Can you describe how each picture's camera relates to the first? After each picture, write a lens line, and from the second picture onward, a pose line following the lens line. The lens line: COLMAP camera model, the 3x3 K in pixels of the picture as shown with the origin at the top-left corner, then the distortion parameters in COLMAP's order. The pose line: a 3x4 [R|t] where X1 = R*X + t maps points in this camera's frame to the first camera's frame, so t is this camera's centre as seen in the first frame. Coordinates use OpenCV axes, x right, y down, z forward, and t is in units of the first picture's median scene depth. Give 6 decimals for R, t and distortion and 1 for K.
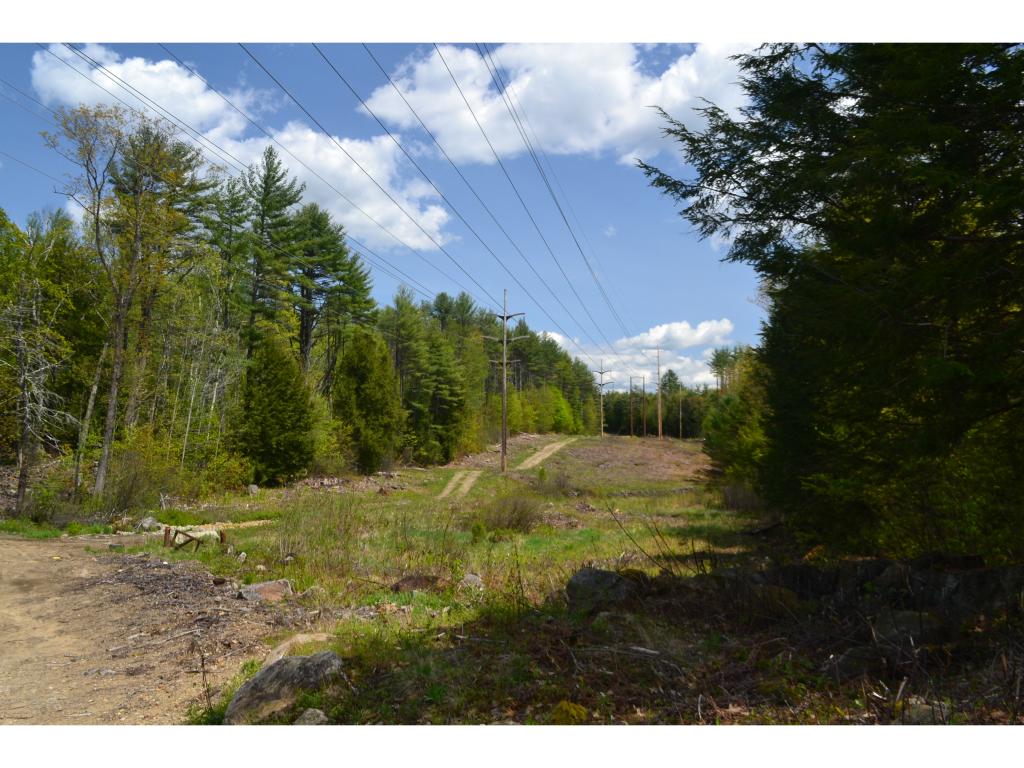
lens RADIAL K [[992.3, 0, 512.0], [0, 992.3, 384.0], [0, 0, 1]] dist [-0.010846, -0.006261]
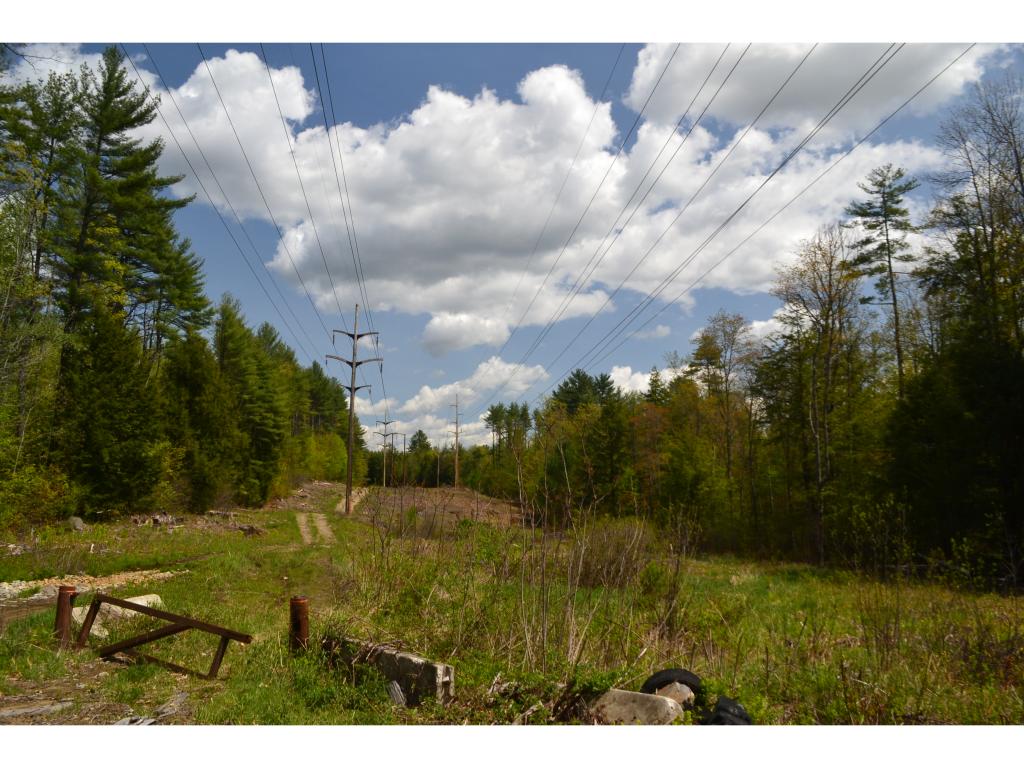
lens RADIAL K [[887.9, 0, 512.0], [0, 887.9, 384.0], [0, 0, 1]] dist [0.001871, 0.010417]
pose [[0.956803, 0.051103, 0.286212, -0.104846], [-0.030106, 0.996554, -0.077290, 0.034042], [-0.289175, 0.065334, 0.955044, 0.238726]]
